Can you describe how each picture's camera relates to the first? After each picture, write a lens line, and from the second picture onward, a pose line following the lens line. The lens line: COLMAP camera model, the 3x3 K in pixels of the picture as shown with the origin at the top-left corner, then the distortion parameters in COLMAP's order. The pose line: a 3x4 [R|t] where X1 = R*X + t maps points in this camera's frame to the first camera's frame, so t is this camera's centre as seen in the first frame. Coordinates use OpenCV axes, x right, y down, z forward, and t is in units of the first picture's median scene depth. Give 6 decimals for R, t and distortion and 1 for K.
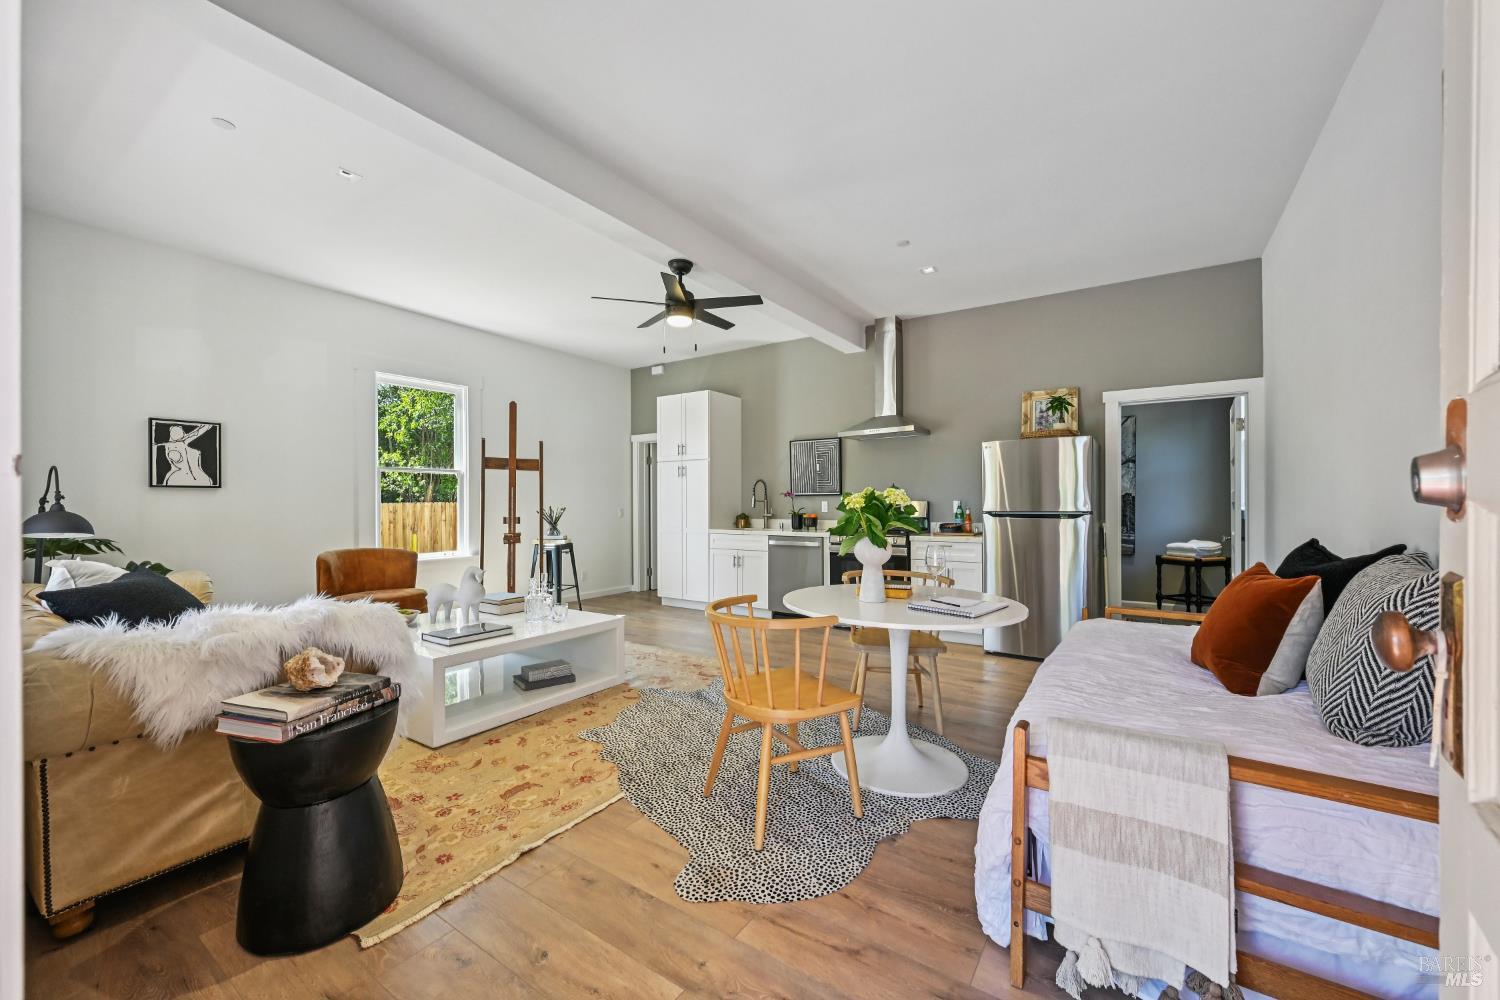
lens RADIAL K [[596.6, 0, 754.5], [0, 596.6, 498.8], [0, 0, 1]] dist [0.001308, -0.001974]
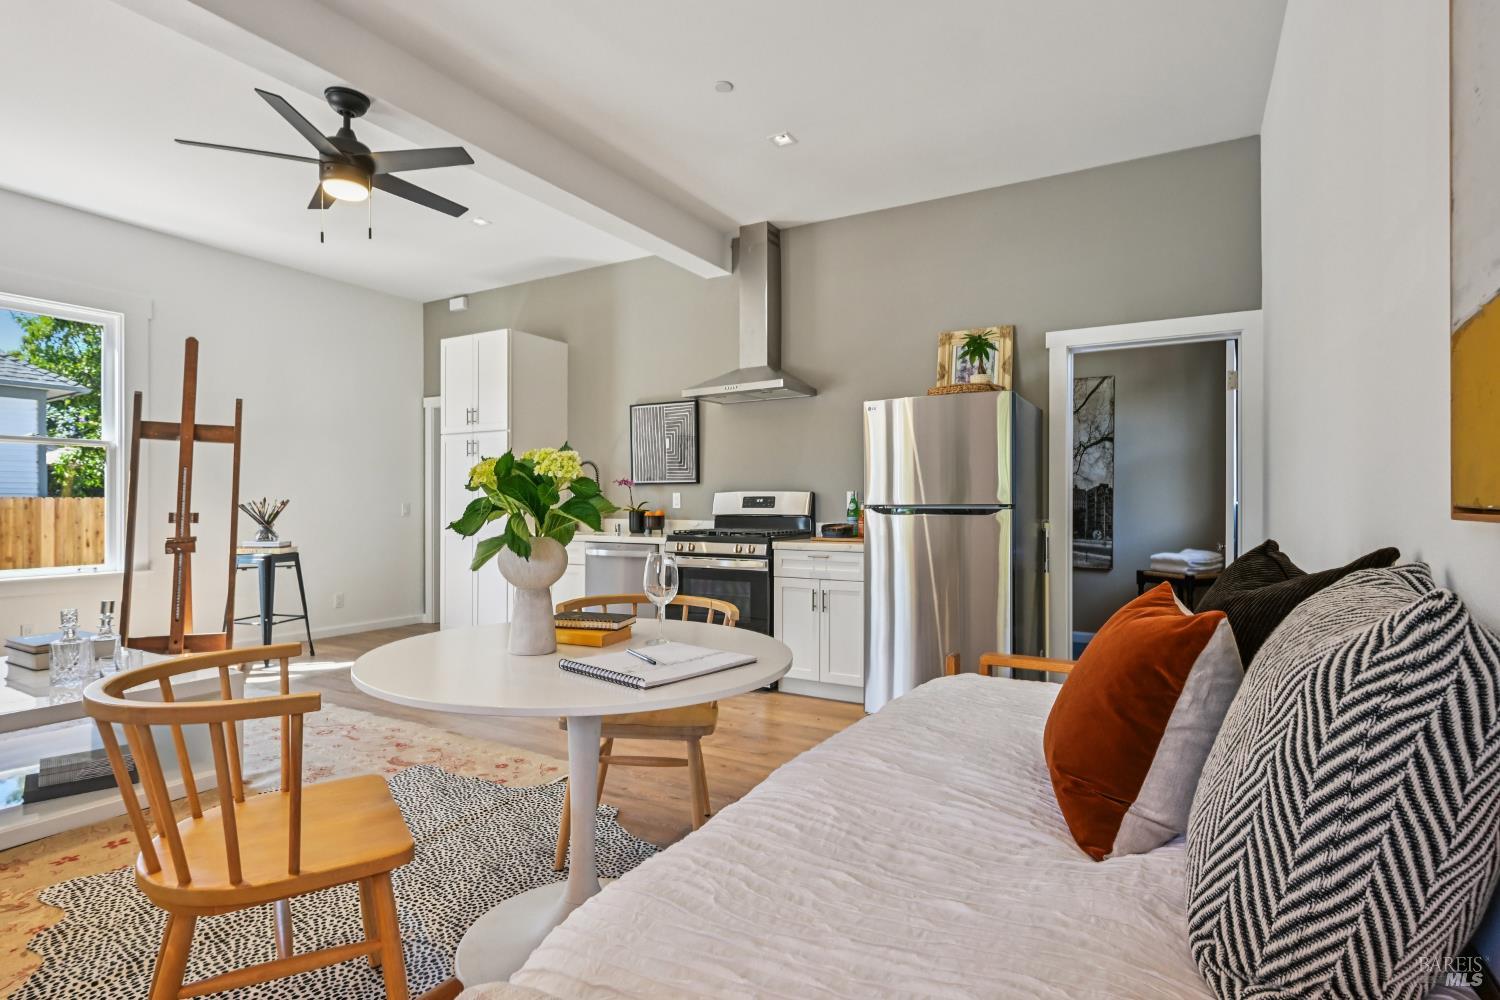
lens RADIAL K [[767.4, 0, 750.8], [0, 767.4, 497.6], [0, 0, 1]] dist [-0.000626, -0.000653]
pose [[0.998074, 0.005856, 0.061755, 0.196551], [-0.005825, 0.999983, -0.000688, 0.013605], [-0.061758, 0.000327, 0.998091, 0.147506]]
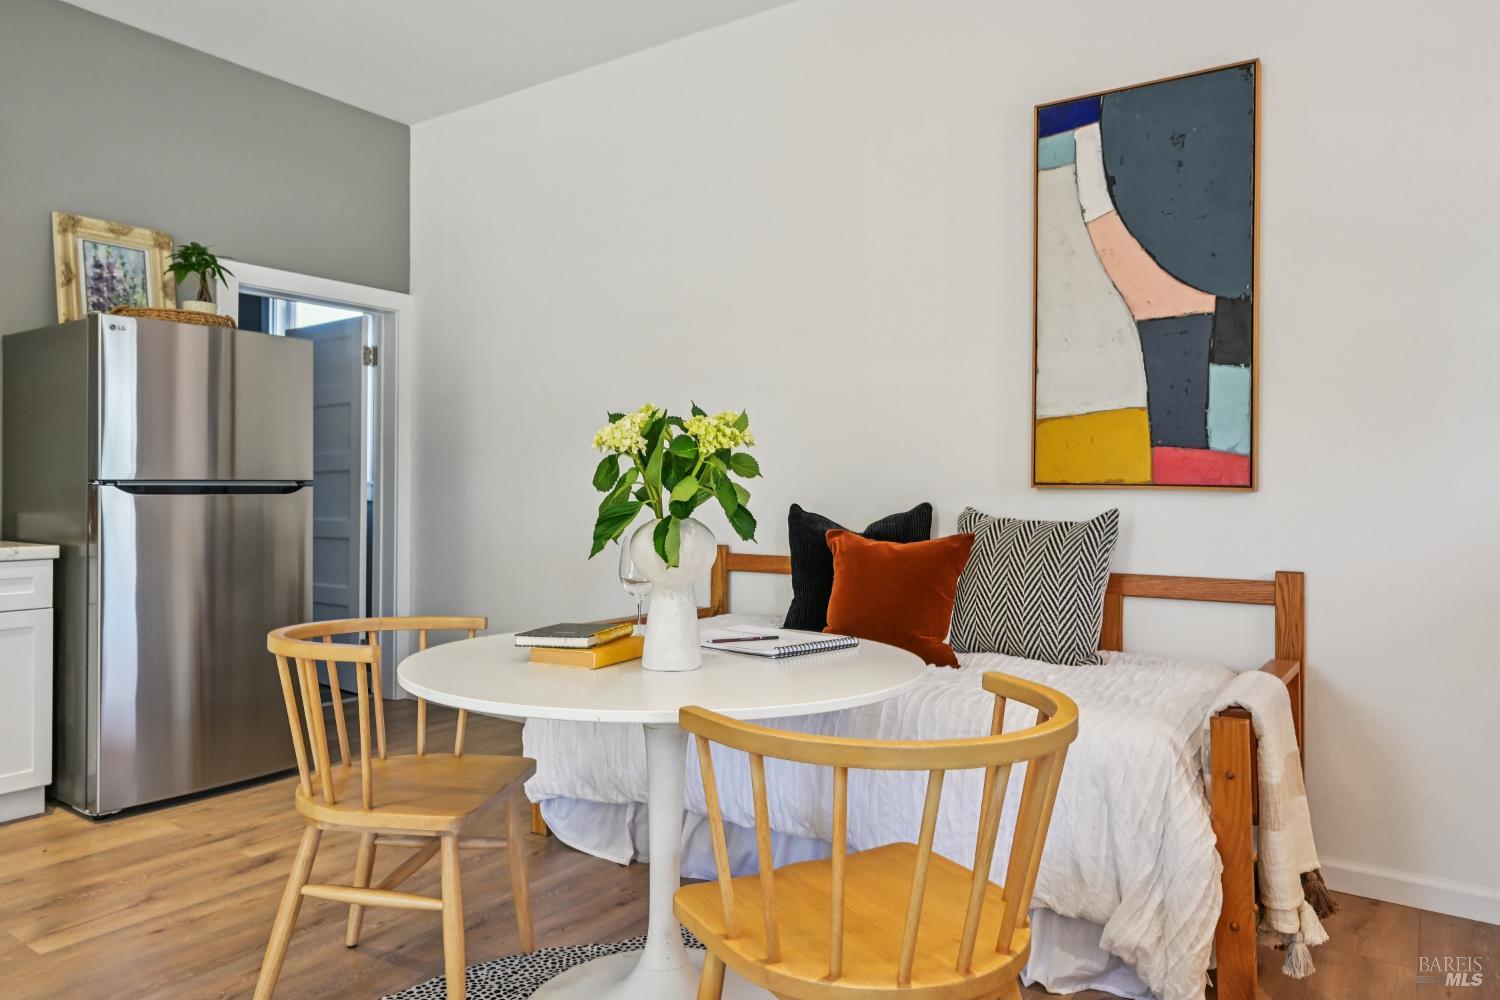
lens RADIAL K [[986.7, 0, 754.2], [0, 986.7, 483.2], [0, 0, 1]] dist [-0.004015, -0.000450]
pose [[0.014250, 0.007520, 0.999870, -0.288097], [-0.011090, 0.999911, -0.007363, 0.022837], [-0.999837, -0.010984, 0.014332, 0.518755]]
